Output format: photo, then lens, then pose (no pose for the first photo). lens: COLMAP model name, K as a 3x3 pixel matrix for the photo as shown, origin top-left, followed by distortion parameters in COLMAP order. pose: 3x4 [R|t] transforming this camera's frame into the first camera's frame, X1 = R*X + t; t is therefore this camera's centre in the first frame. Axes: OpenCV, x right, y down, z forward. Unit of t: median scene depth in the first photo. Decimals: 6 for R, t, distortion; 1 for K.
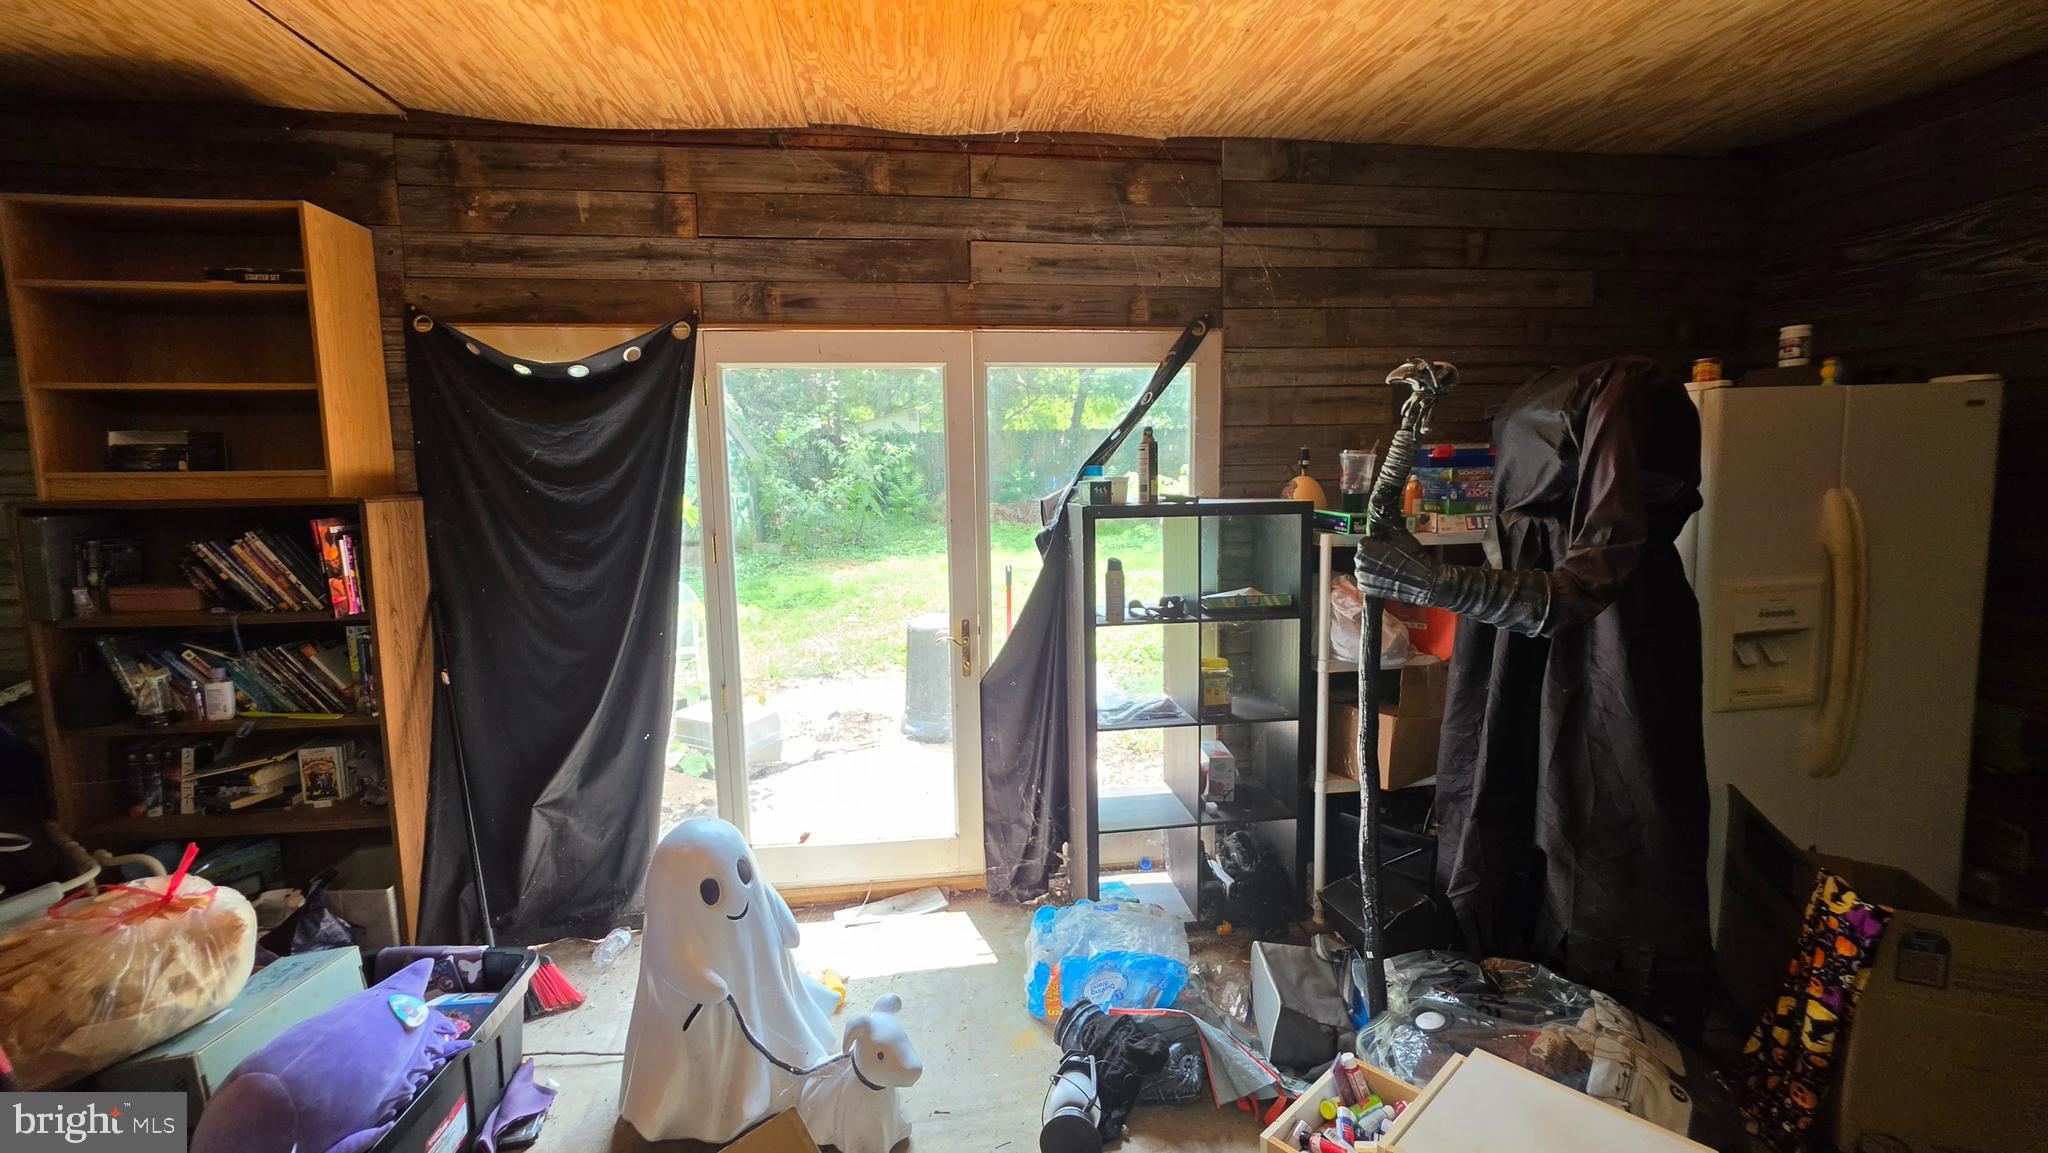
lens RADIAL K [[815.2, 0, 1030.2], [0, 815.2, 544.2], [0, 0, 1]] dist [-0.002177, -0.000049]
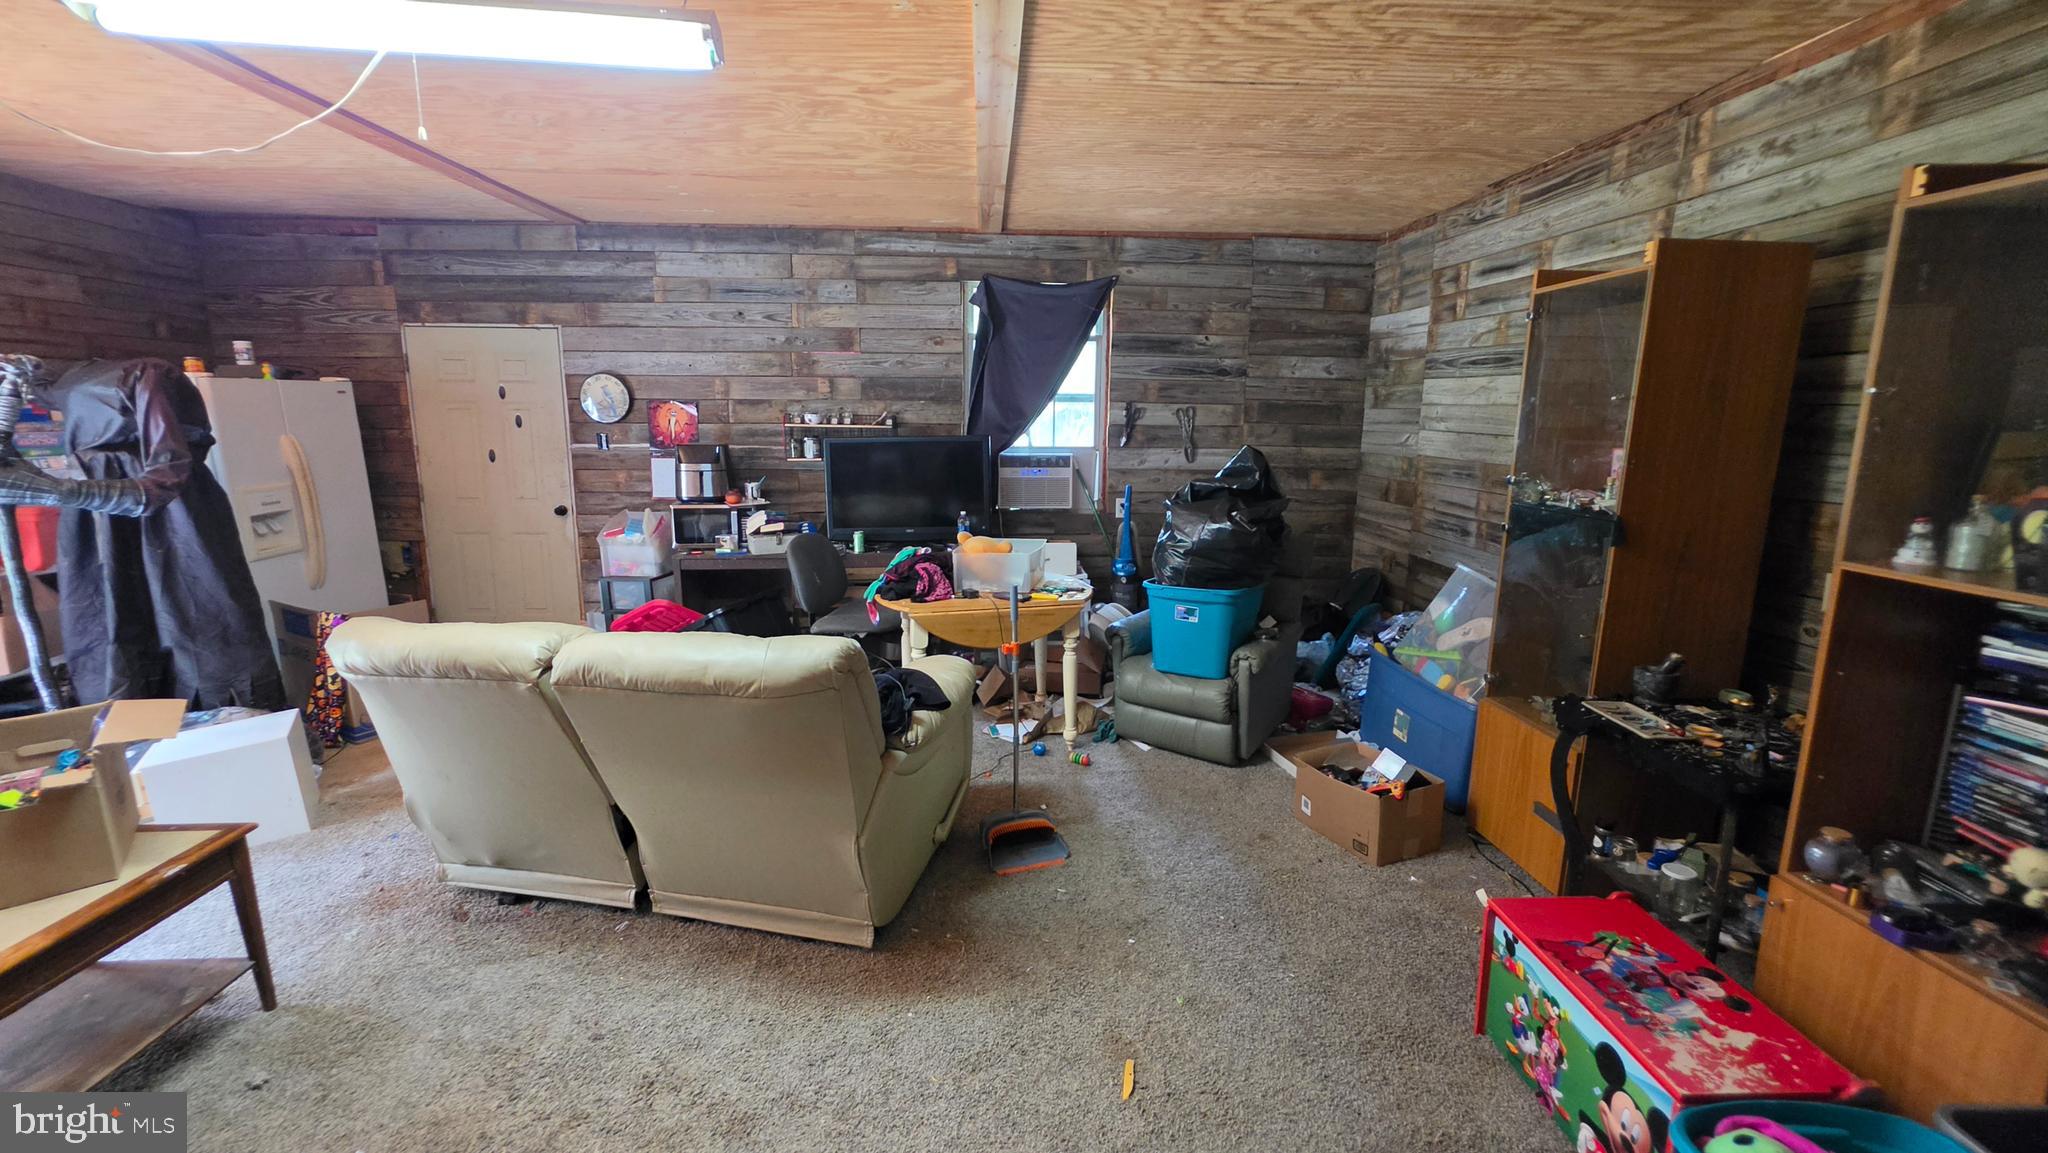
lens RADIAL K [[815.2, 0, 1024.8], [0, 815.2, 570.9], [0, 0, 1]] dist [-0.002177, -0.000049]
pose [[0.081237, -0.171379, 0.981850, -0.899871], [0.099031, 0.981619, 0.163145, 0.119695], [-0.991763, 0.083980, 0.096715, -0.991483]]
